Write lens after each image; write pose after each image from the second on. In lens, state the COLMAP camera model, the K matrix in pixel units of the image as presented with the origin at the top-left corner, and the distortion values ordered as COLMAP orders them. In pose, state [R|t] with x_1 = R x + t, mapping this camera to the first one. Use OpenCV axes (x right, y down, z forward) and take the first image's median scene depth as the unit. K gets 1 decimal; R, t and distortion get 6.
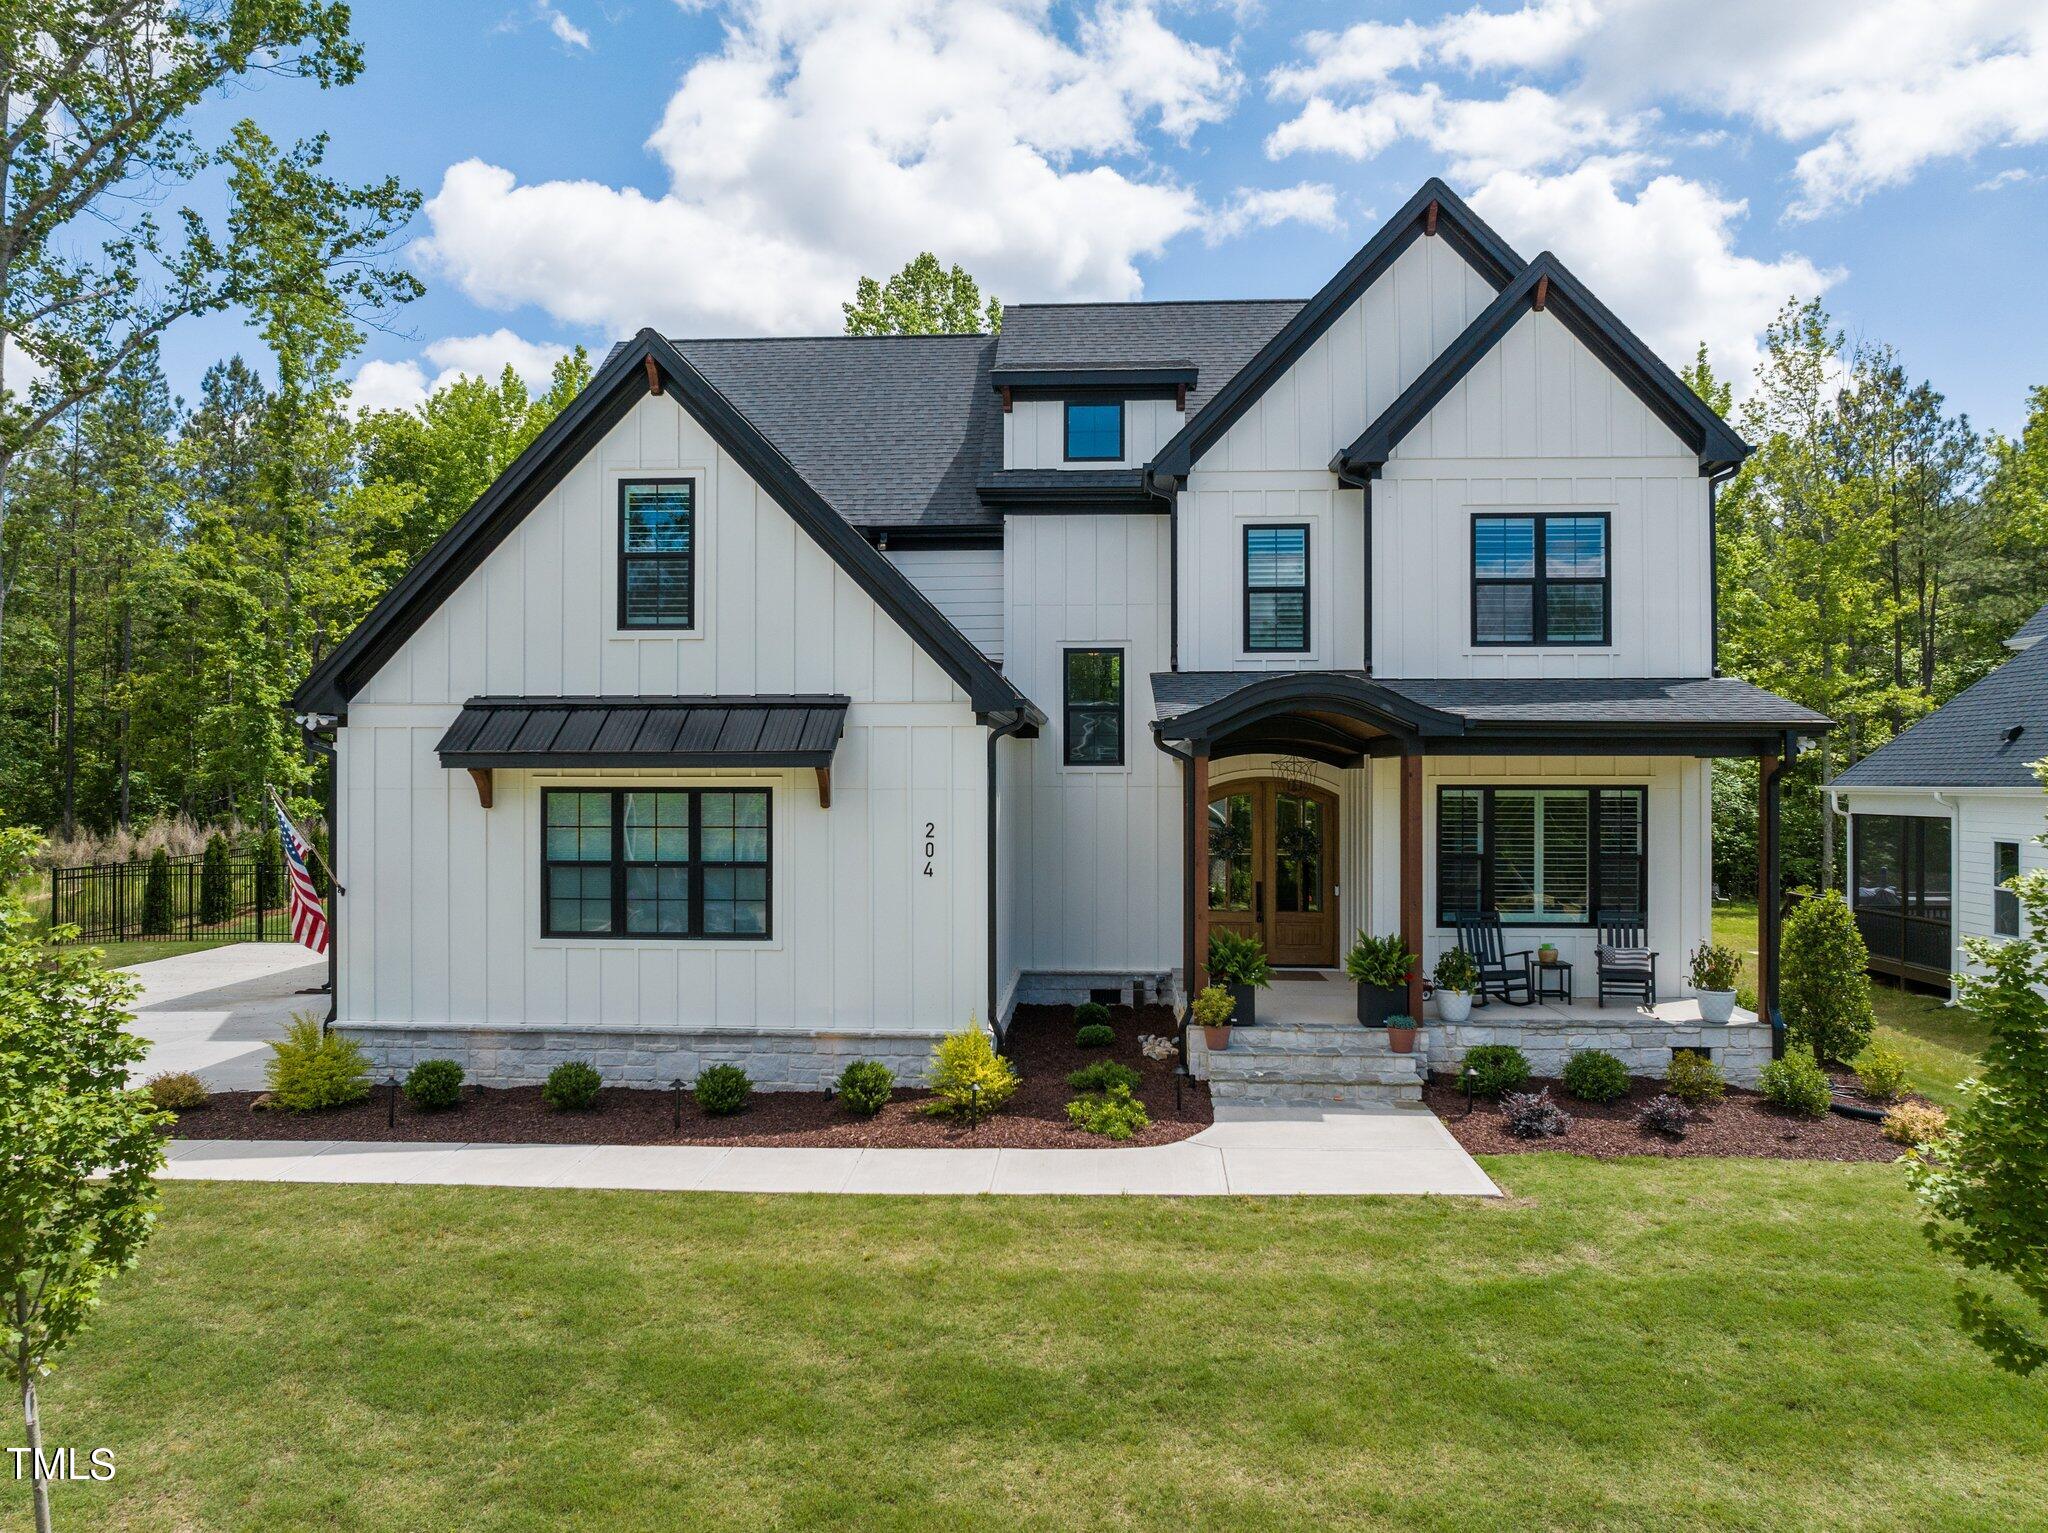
lens RADIAL K [[1418.4, 0, 1034.8], [0, 1418.4, 756.9], [0, 0, 1]] dist [-0.052698, 0.025214]
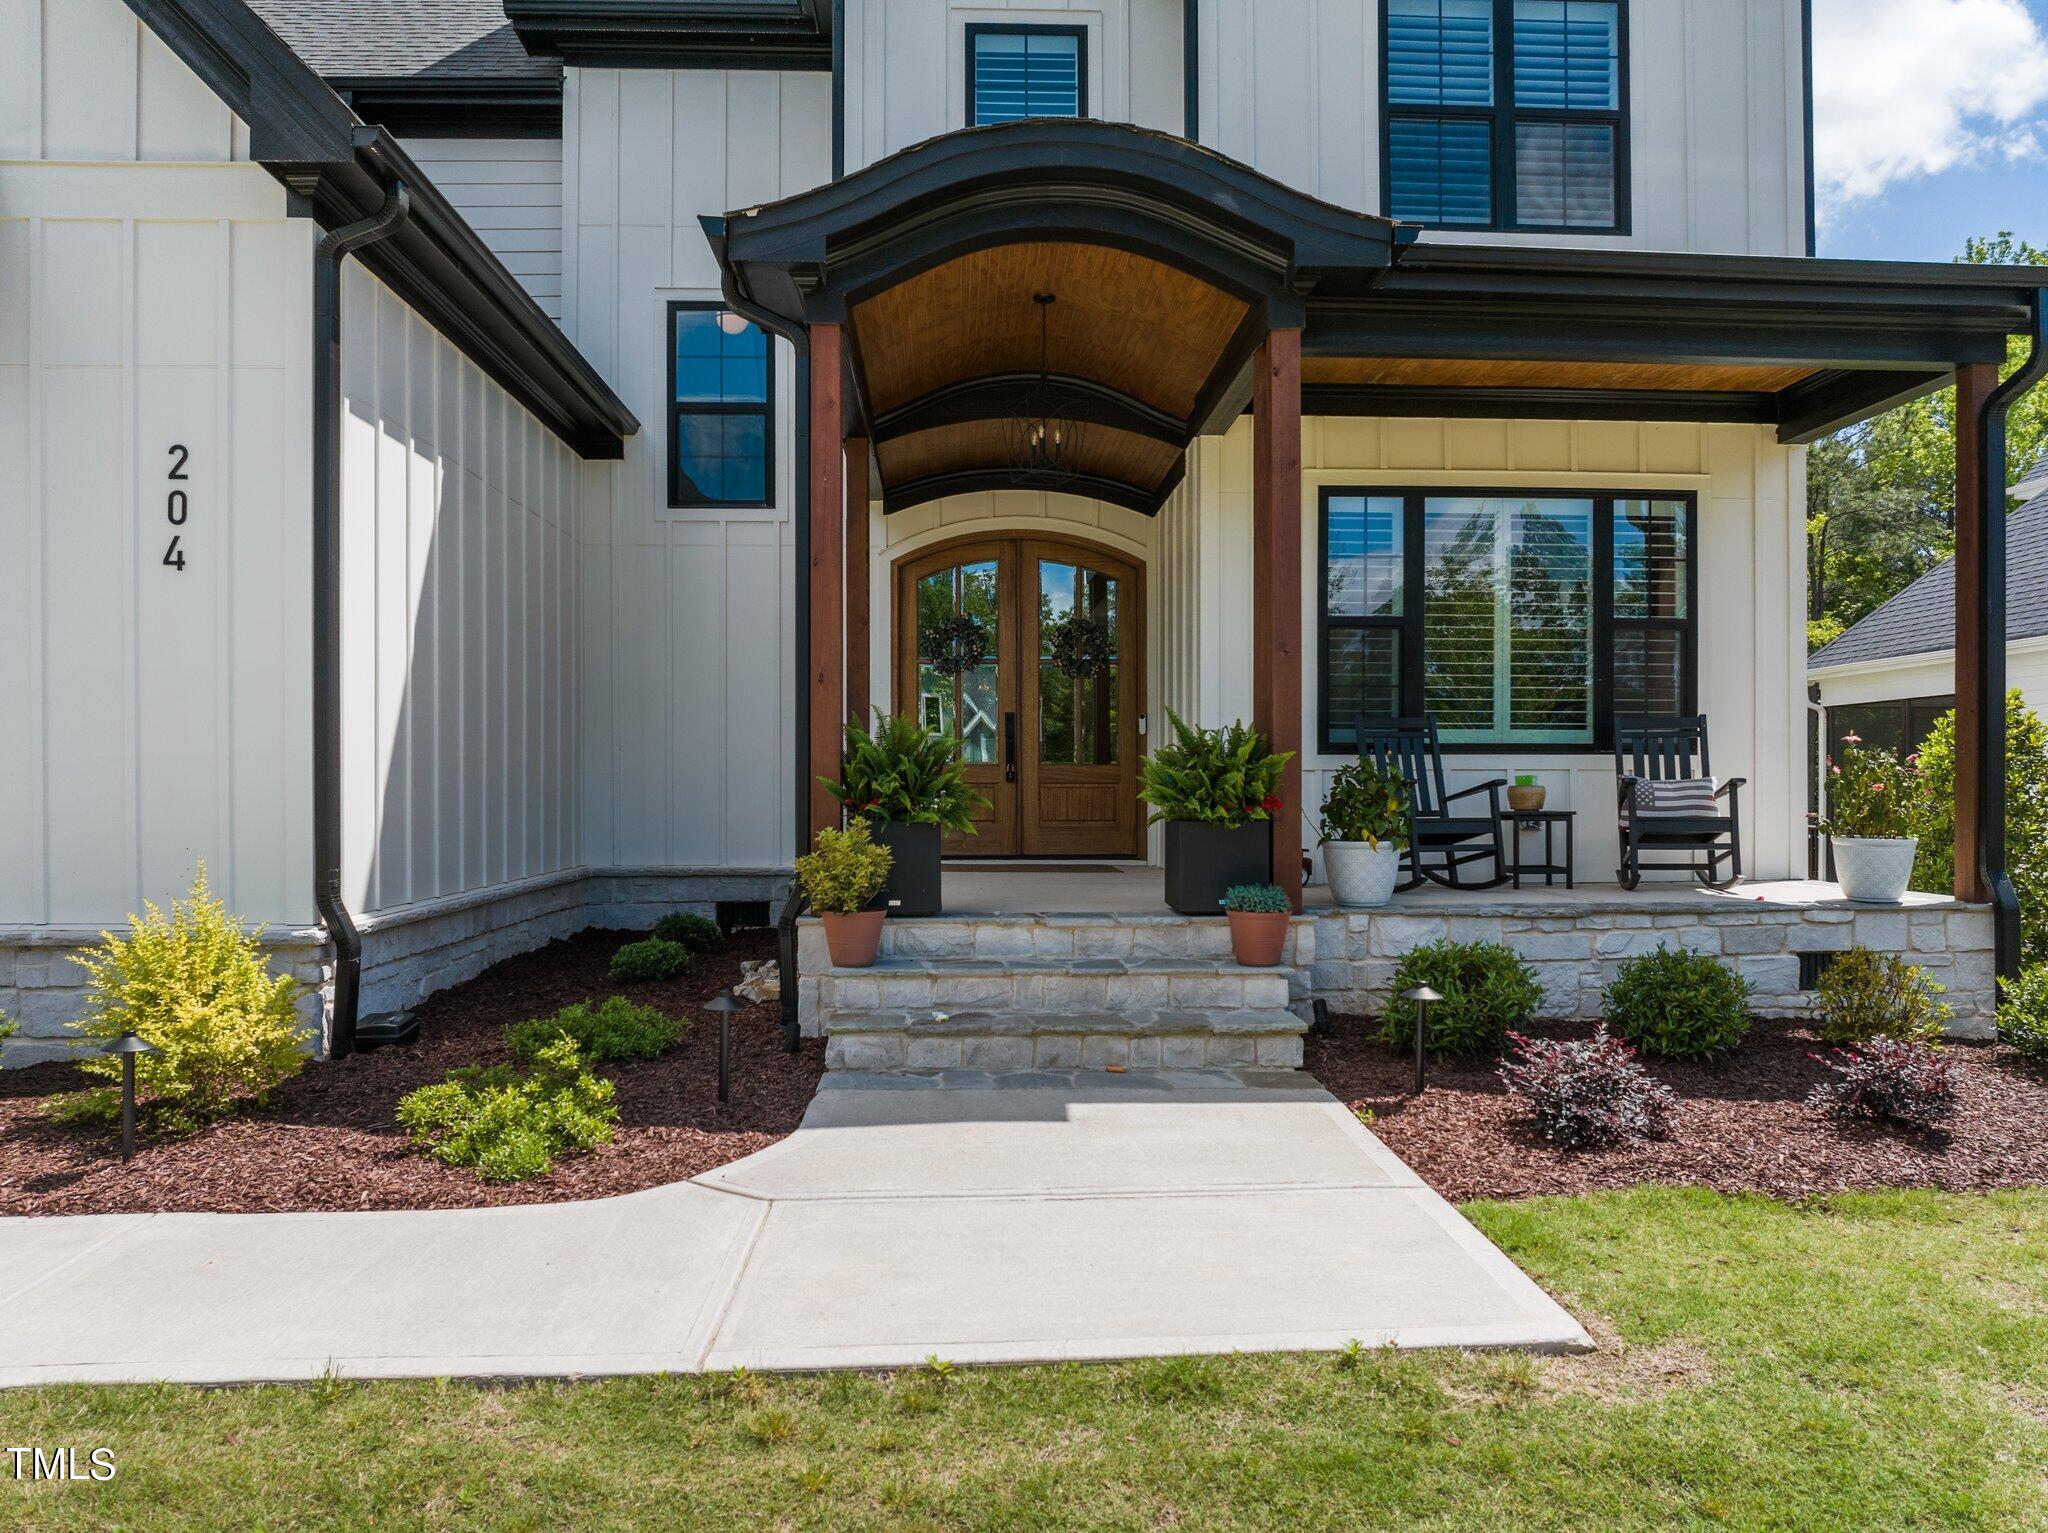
lens RADIAL K [[1418.4, 0, 1021.7], [0, 1418.4, 781.3], [0, 0, 1]] dist [-0.052698, 0.025214]
pose [[0.995202, -0.002864, 0.097803, 0.137896], [0.001754, 0.999933, 0.011437, 0.142865], [-0.097829, -0.011211, 0.995140, 0.546902]]
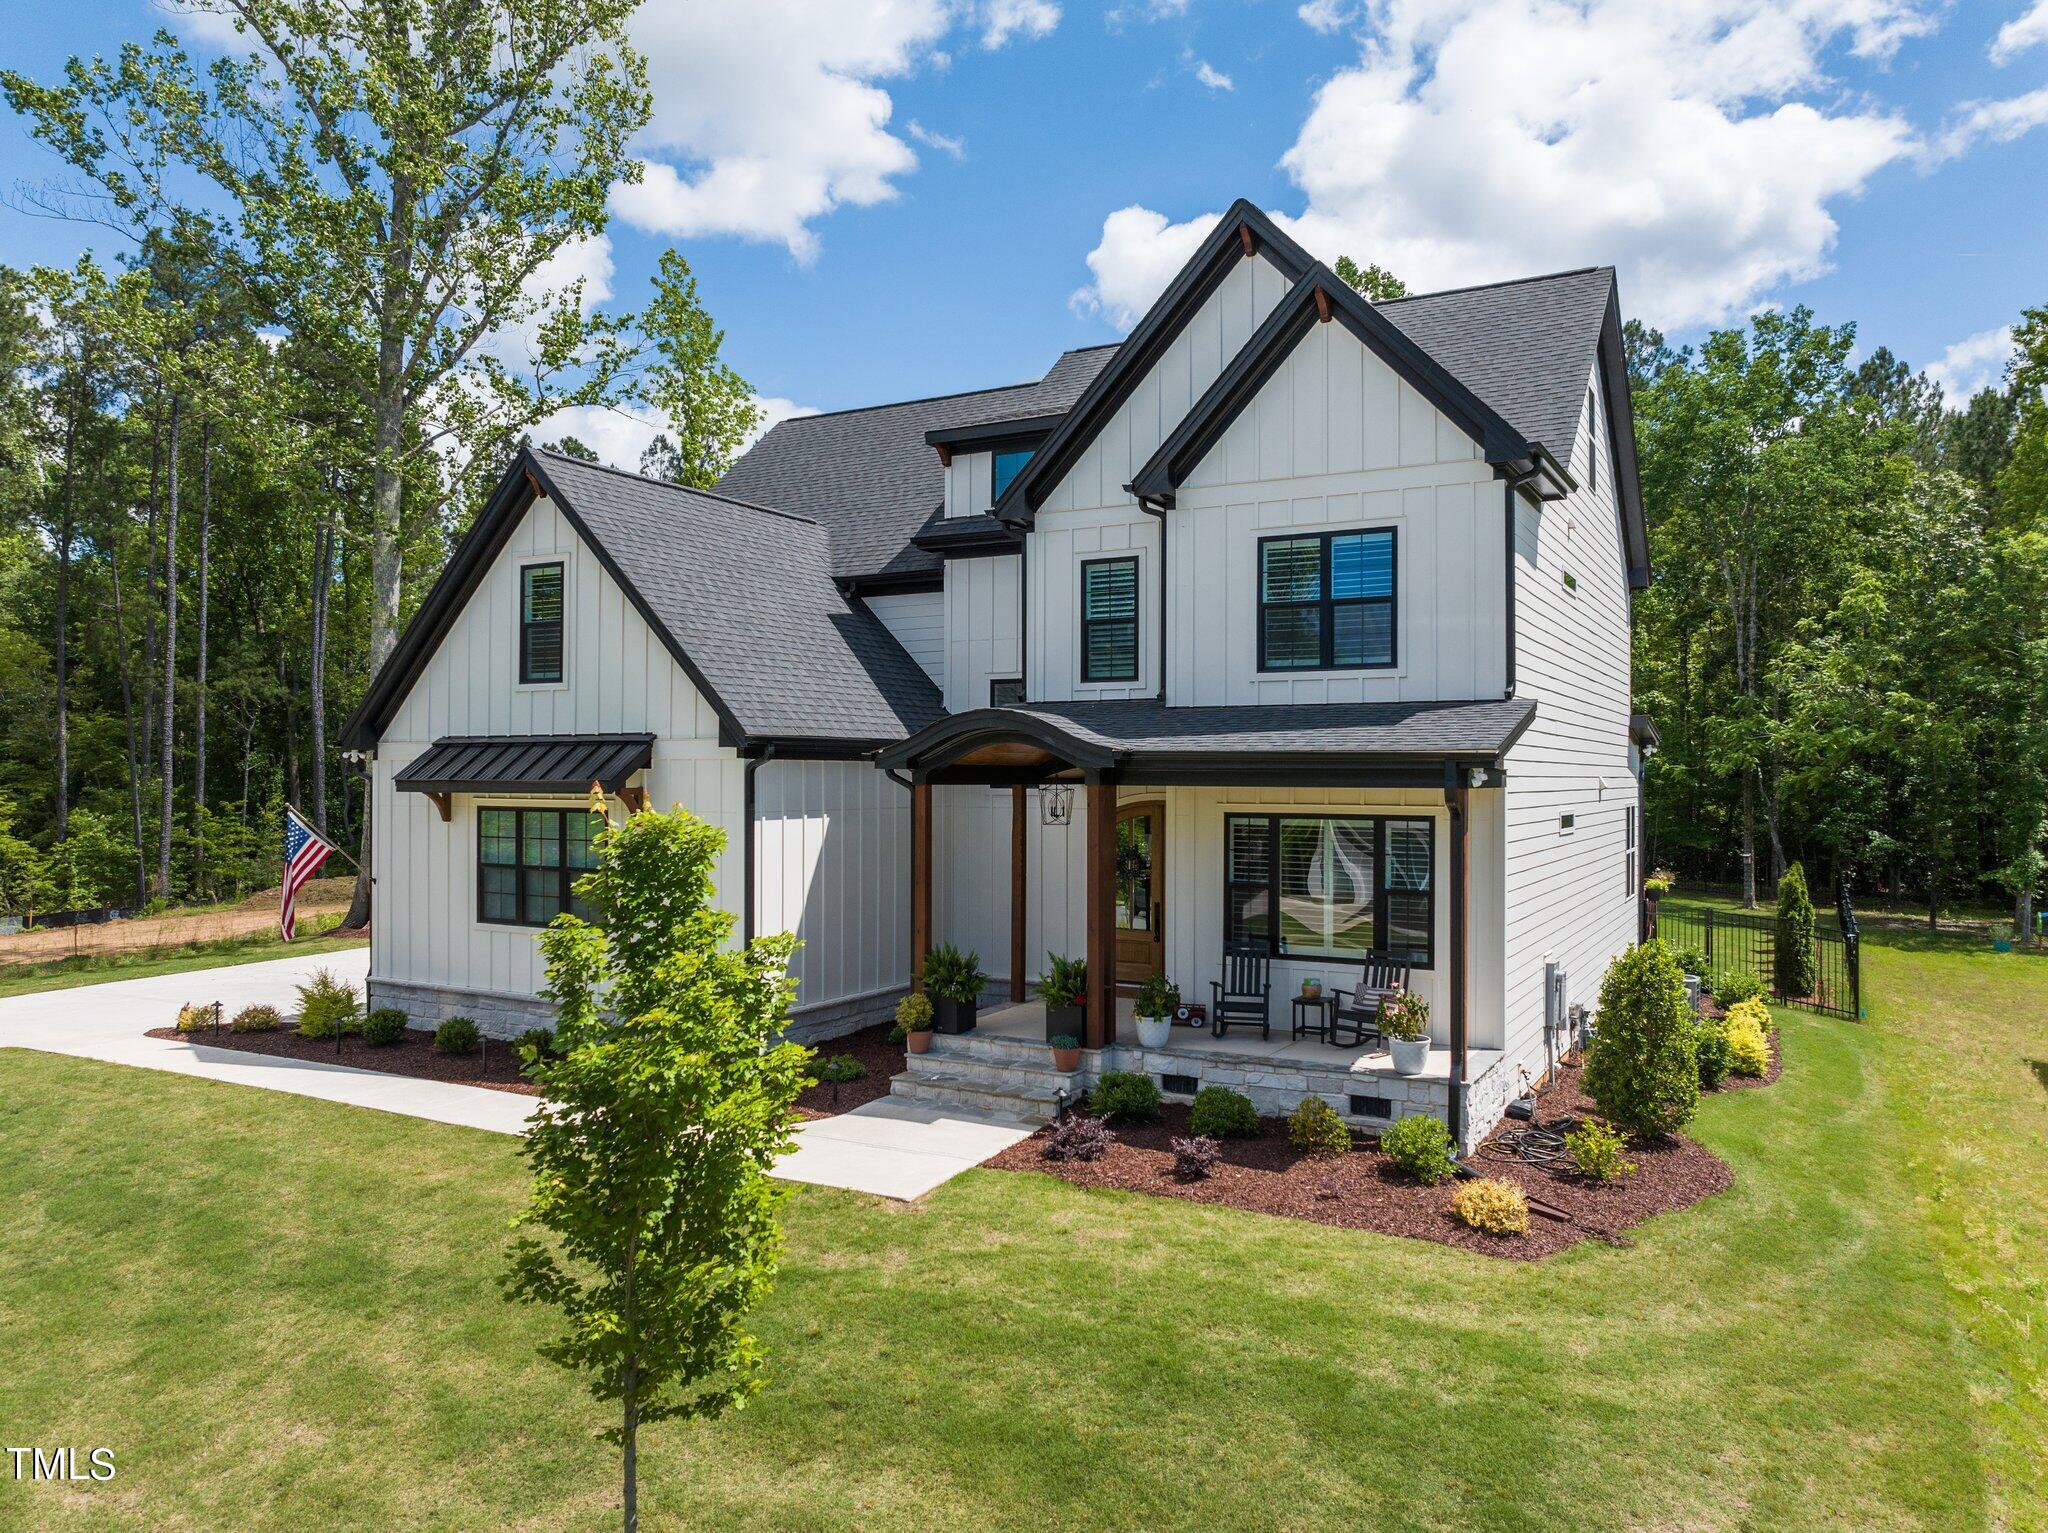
lens RADIAL K [[1418.4, 0, 1062.6], [0, 1418.4, 748.3], [0, 0, 1]] dist [-0.052698, 0.025214]
pose [[0.902531, -0.006307, -0.430580, 0.698753], [0.001443, 0.999931, -0.011622, -0.016041], [0.430623, 0.009868, 0.902478, 0.057366]]
